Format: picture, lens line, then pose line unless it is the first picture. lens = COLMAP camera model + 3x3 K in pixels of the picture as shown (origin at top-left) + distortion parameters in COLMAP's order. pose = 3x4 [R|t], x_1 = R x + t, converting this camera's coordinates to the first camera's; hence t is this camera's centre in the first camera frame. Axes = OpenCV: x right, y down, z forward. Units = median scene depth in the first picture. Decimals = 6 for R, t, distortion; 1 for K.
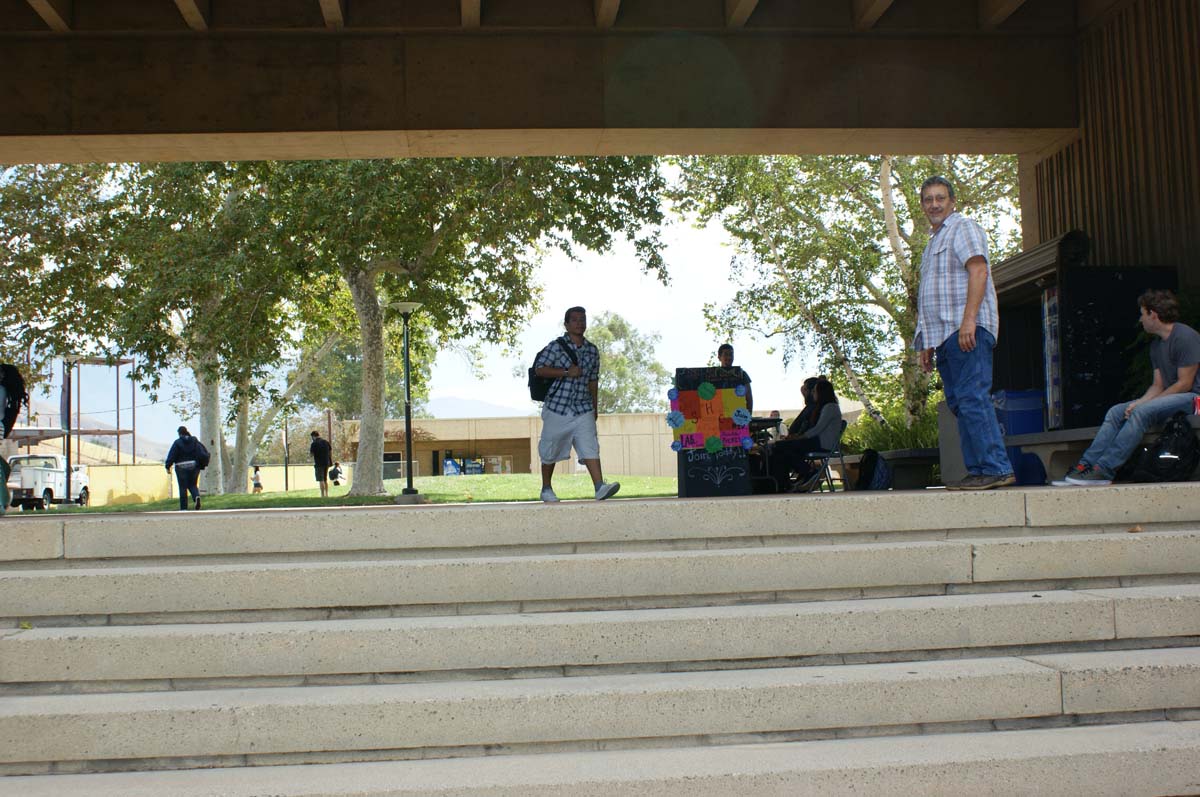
lens RADIAL K [[1381.4, 0, 600.0], [0, 1381.4, 398.5], [0, 0, 1]] dist [-0.123696, 0.151322]
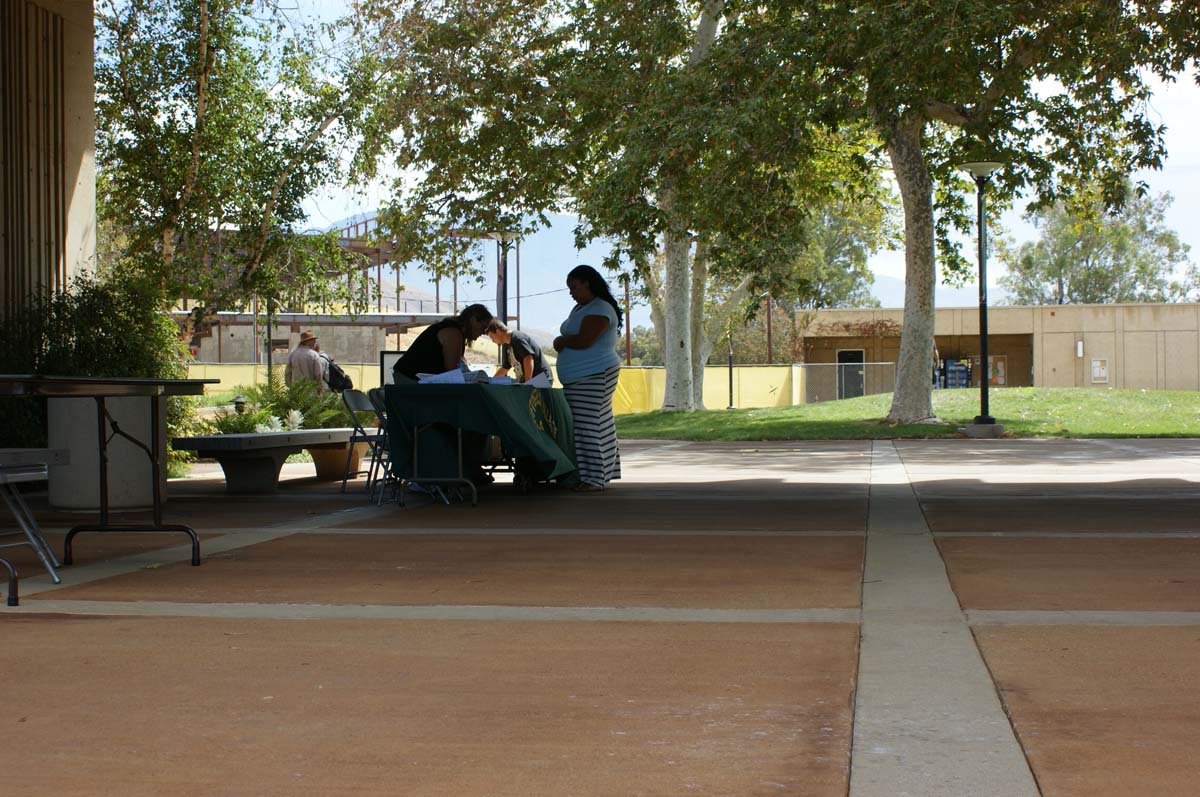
lens RADIAL K [[1661.7, 0, 600.0], [0, 1661.7, 398.5], [0, 0, 1]] dist [-0.032551, -0.030278]
pose [[0.967169, 0.020118, -0.253337, -0.115107], [-0.001031, 0.997164, 0.075251, -0.011159], [0.254132, -0.072520, 0.964447, 0.091757]]
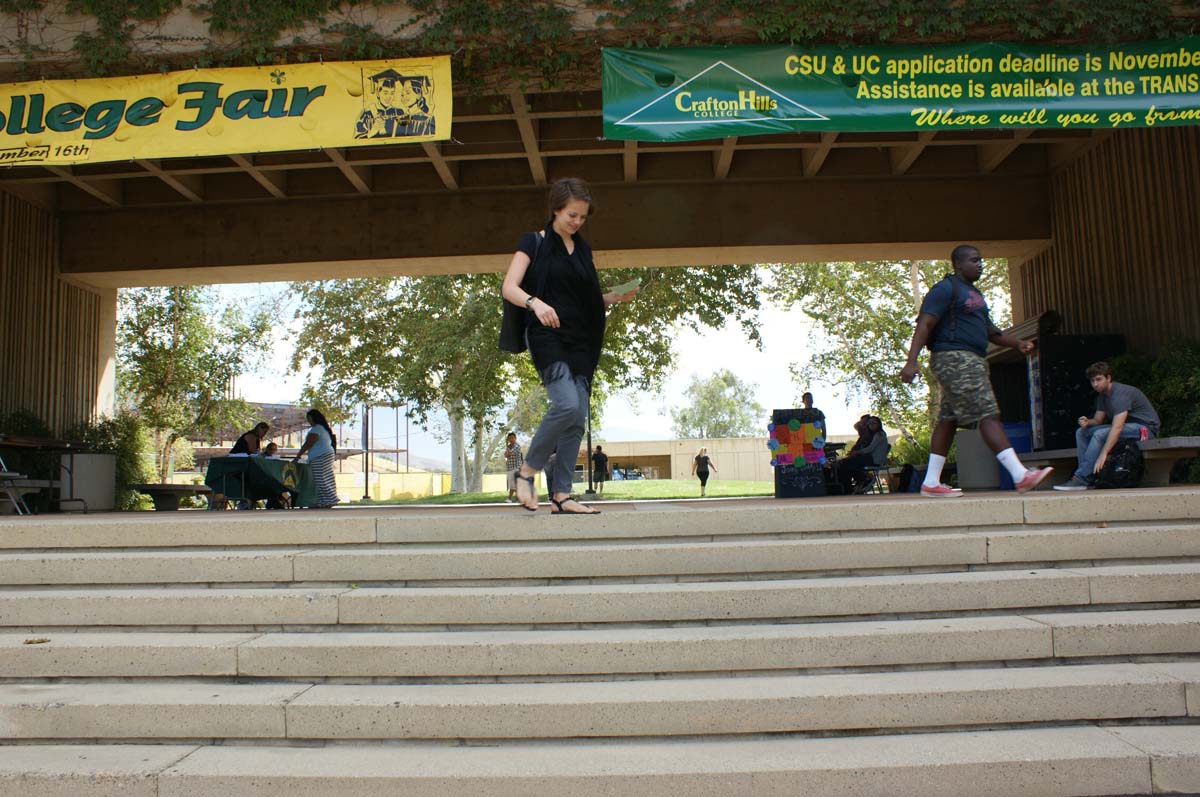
lens RADIAL K [[936.8, 0, 600.0], [0, 936.8, 398.5], [0, 0, 1]] dist [-0.161172, 0.138988]
pose [[0.992229, -0.008023, -0.124164, -0.002008], [0.004203, 0.999511, -0.030999, -0.001769], [0.124352, 0.030236, 0.991777, -0.001613]]
